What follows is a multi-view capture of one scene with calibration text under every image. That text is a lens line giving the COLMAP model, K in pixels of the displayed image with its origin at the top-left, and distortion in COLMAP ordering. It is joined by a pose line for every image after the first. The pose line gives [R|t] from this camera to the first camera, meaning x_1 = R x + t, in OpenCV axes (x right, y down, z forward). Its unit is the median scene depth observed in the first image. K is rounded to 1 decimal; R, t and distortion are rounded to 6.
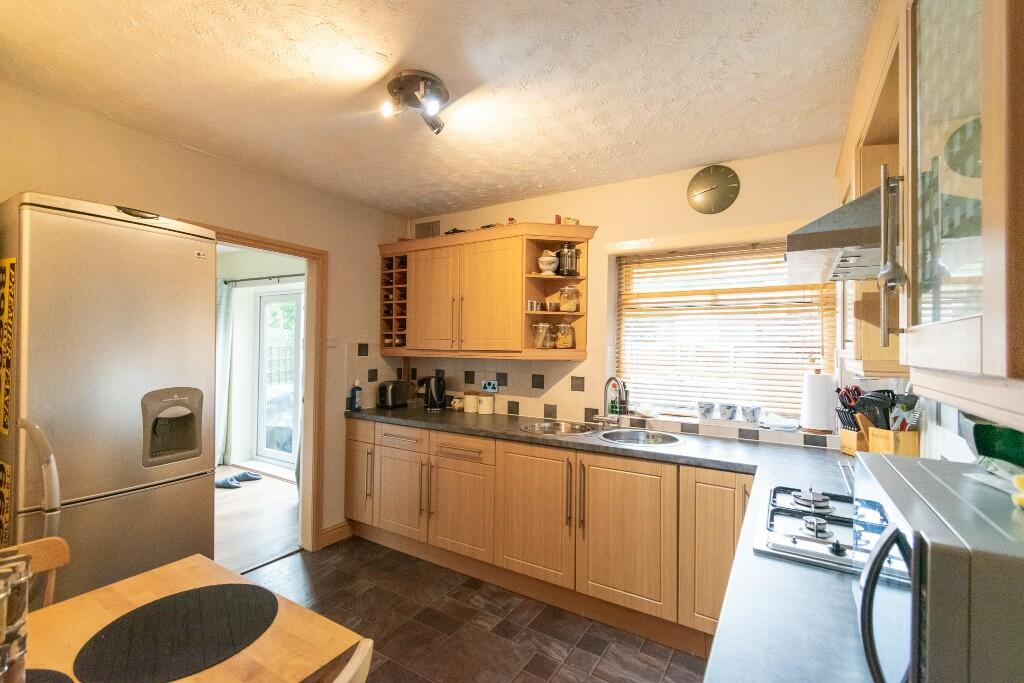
lens RADIAL K [[451.7, 0, 514.0], [0, 451.7, 342.0], [0, 0, 1]] dist [-0.000874, -0.000095]
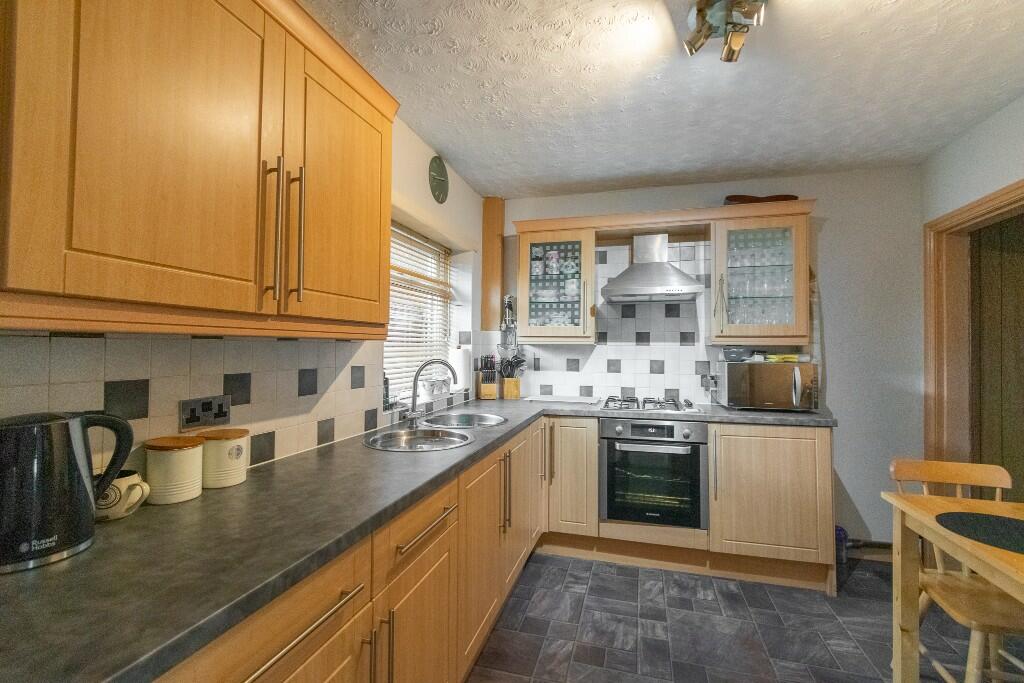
lens RADIAL K [[451.7, 0, 513.3], [0, 451.7, 340.1], [0, 0, 1]] dist [-0.000874, -0.000095]
pose [[-0.266541, 0.001943, 0.963822, -0.534343], [-0.015205, 0.999865, -0.006220, 0.037858], [-0.963704, -0.016313, -0.266475, 0.924961]]
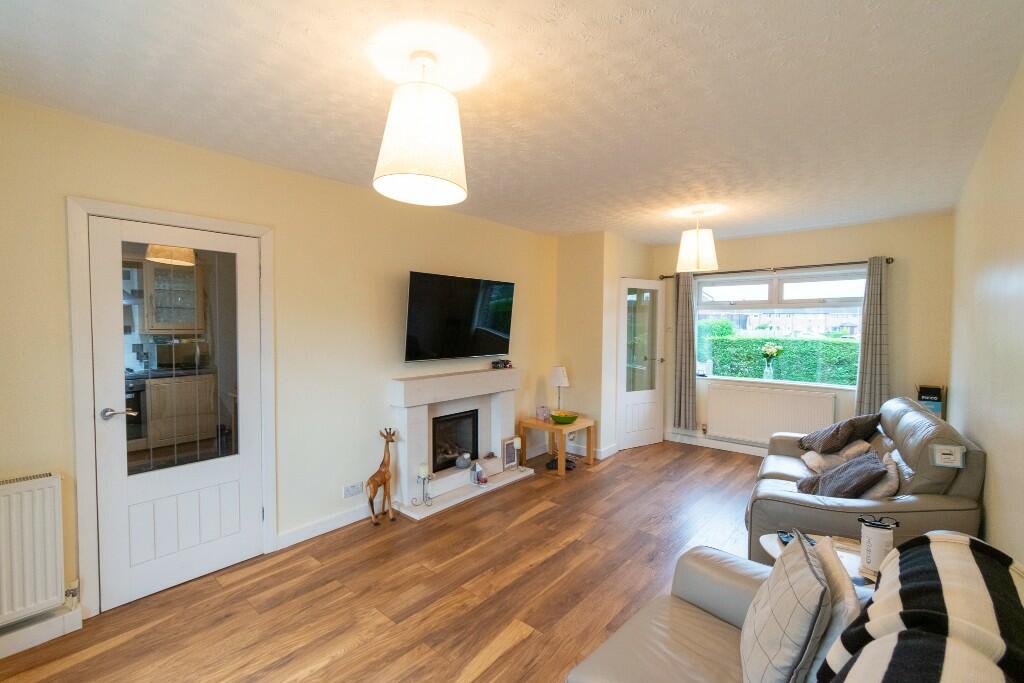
lens RADIAL K [[451.7, 0, 509.3], [0, 451.7, 342.3], [0, 0, 1]] dist [-0.000874, -0.000095]
pose [[-0.990044, -0.017757, 0.139634, -0.986643], [-0.015085, 0.999683, 0.020169, 0.021144], [-0.139948, 0.017861, -0.989998, 1.411025]]
